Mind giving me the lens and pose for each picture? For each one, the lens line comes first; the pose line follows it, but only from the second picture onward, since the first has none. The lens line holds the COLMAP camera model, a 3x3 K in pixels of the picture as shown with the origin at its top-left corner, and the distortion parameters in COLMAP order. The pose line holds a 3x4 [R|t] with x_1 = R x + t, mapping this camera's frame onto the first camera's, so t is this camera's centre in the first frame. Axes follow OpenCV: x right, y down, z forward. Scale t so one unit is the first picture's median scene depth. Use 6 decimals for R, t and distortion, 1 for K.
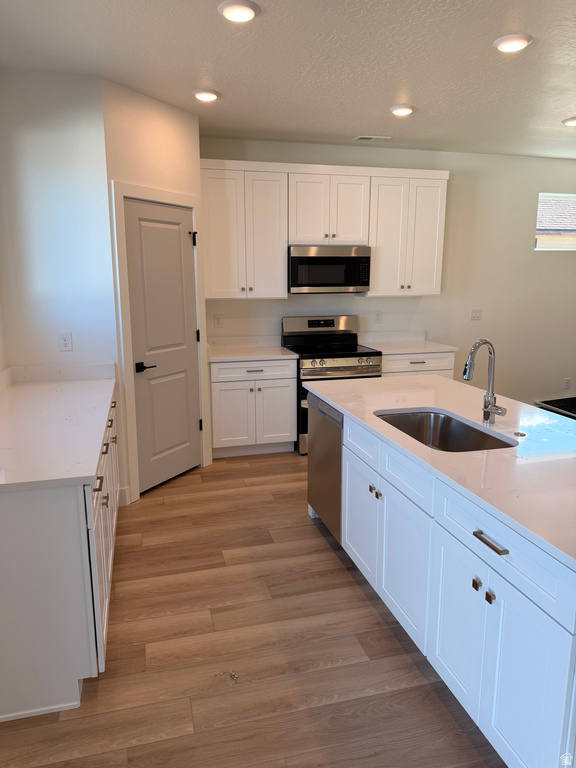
lens RADIAL K [[541.3, 0, 288.0], [0, 541.3, 384.0], [0, 0, 1]] dist [0.120951, -0.179730]
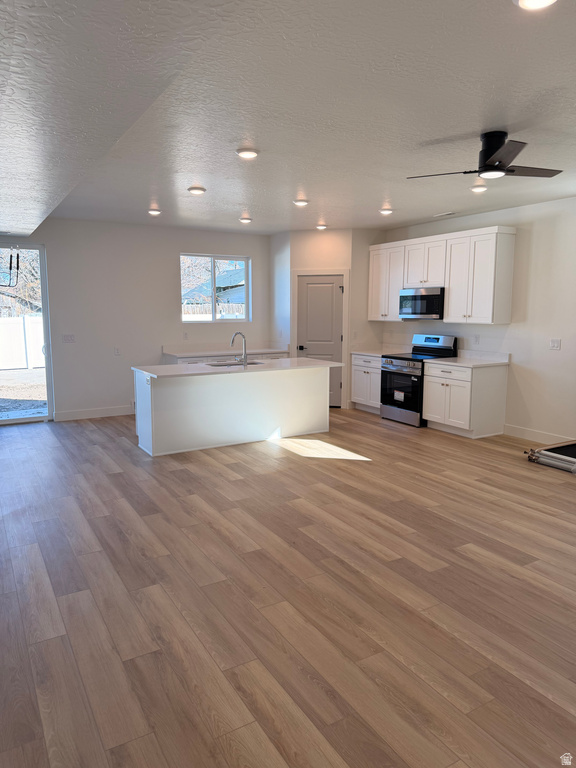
lens RADIAL K [[541.3, 0, 288.0], [0, 541.3, 384.0], [0, 0, 1]] dist [0.120951, -0.179730]
pose [[0.266219, 0.137190, -0.954100, 1.466796], [-0.191187, 0.977670, 0.087233, -0.053890], [0.944762, 0.159189, 0.286503, 0.254650]]
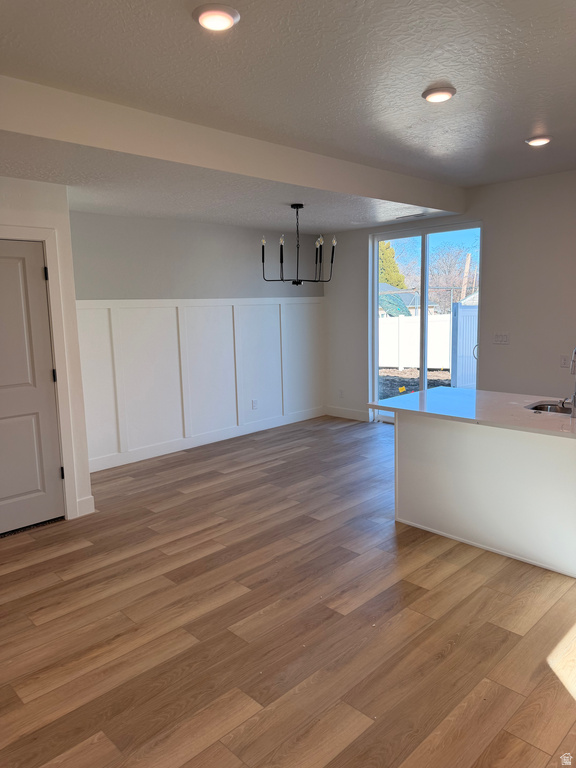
lens RADIAL K [[543.9, 0, 288.0], [0, 543.9, 384.0], [0, 0, 1]] dist [-0.002520, -0.002105]
pose [[-0.871099, 0.093420, -0.482141, 0.778775], [-0.072689, 0.946402, 0.314706, -0.173432], [0.485699, 0.309186, -0.817619, 0.864200]]
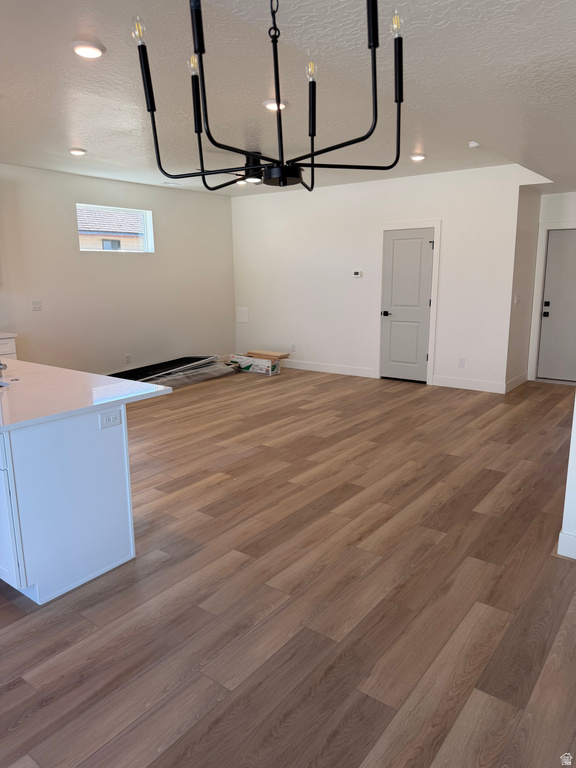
lens RADIAL K [[541.3, 0, 288.0], [0, 541.3, 384.0], [0, 0, 1]] dist [0.120951, -0.179730]
pose [[0.790888, -0.133148, 0.597300, 0.058181], [0.133362, 0.990085, 0.044121, 0.064675], [-0.597252, 0.044763, 0.800803, -0.269786]]
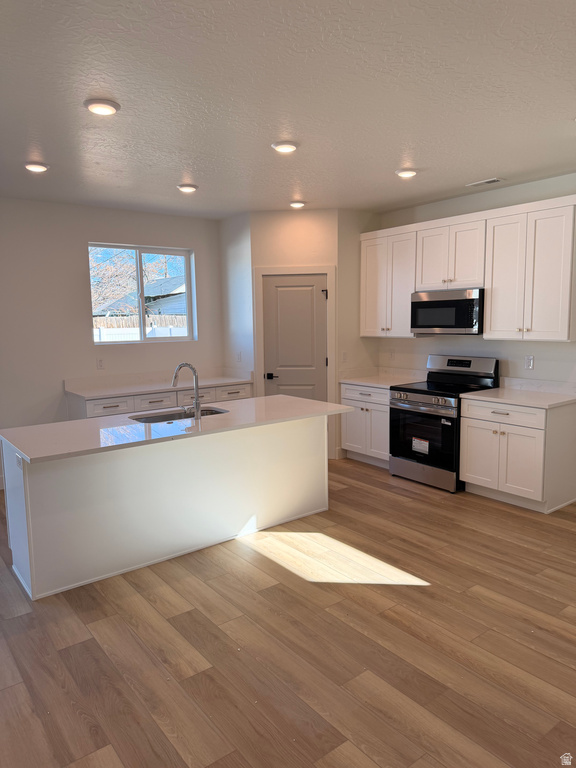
lens RADIAL K [[541.3, 0, 288.0], [0, 541.3, 384.0], [0, 0, 1]] dist [0.120951, -0.179730]
pose [[0.383176, 0.110242, -0.917073, 0.955932], [-0.169280, 0.984417, 0.047608, -0.072567], [0.908031, 0.137000, 0.395867, 0.323729]]
